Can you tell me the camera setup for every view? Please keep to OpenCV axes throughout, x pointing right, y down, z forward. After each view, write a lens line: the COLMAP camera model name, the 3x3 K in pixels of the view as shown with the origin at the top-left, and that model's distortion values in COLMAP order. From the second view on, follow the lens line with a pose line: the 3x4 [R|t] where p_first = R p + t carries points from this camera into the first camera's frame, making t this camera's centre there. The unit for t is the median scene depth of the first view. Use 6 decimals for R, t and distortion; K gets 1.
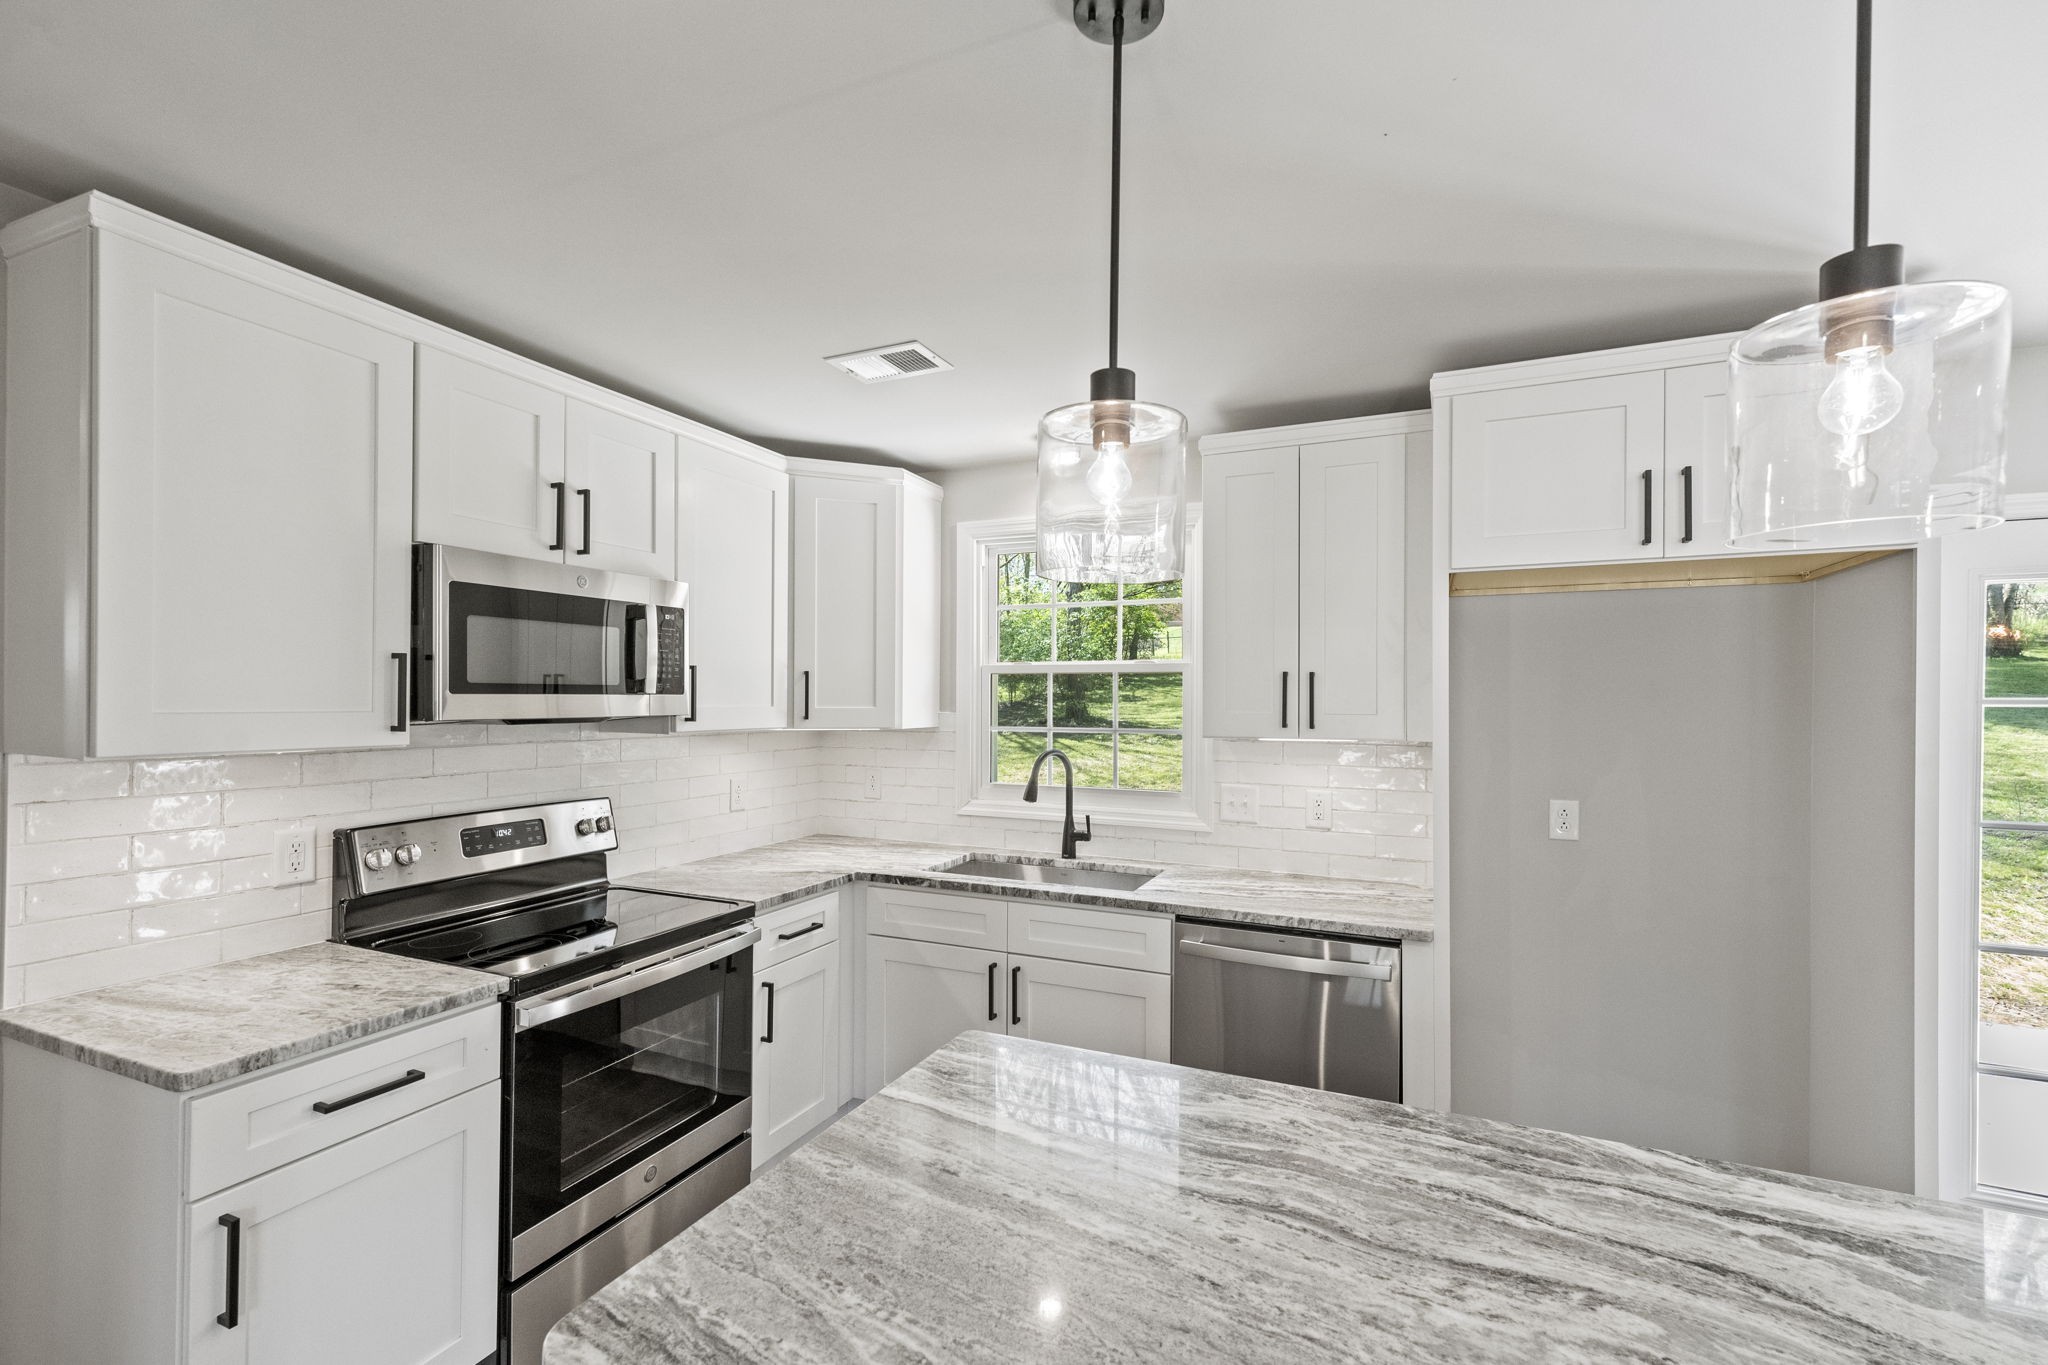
lens RADIAL K [[890.1, 0, 1022.7], [0, 890.1, 703.4], [0, 0, 1]] dist [0.007644, -0.000232]
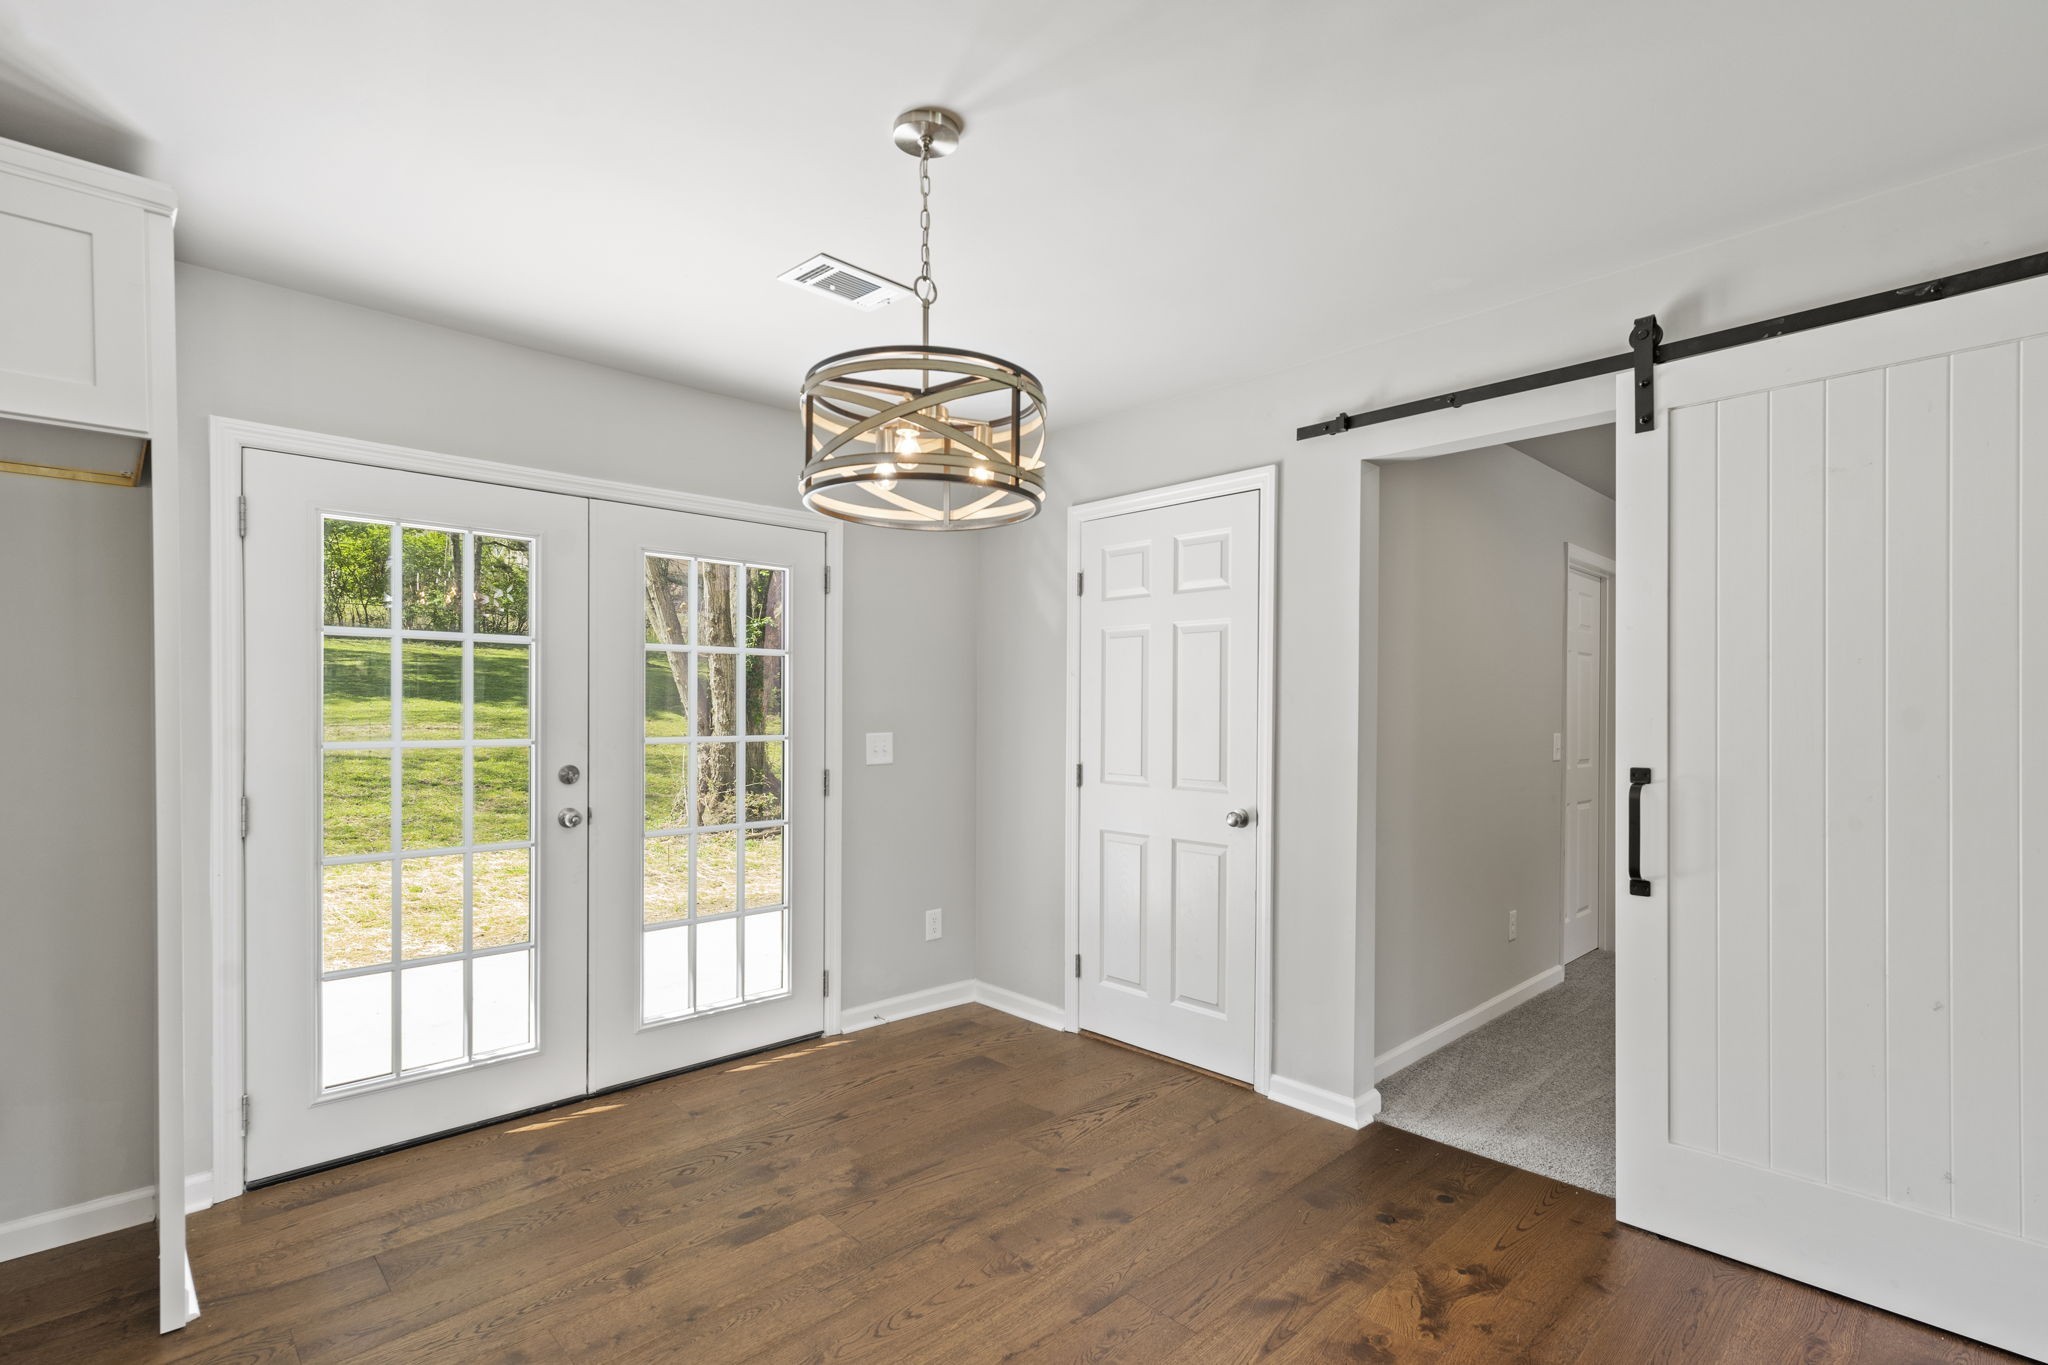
lens RADIAL K [[972.7, 0, 1014.0], [0, 972.7, 725.2], [0, 0, 1]] dist [0.018244, -0.000083]
pose [[0.382869, -0.019134, 0.923605, 0.299252], [0.000756, 0.999792, 0.020399, 0.082851], [-0.923802, -0.007112, 0.382804, -0.182153]]
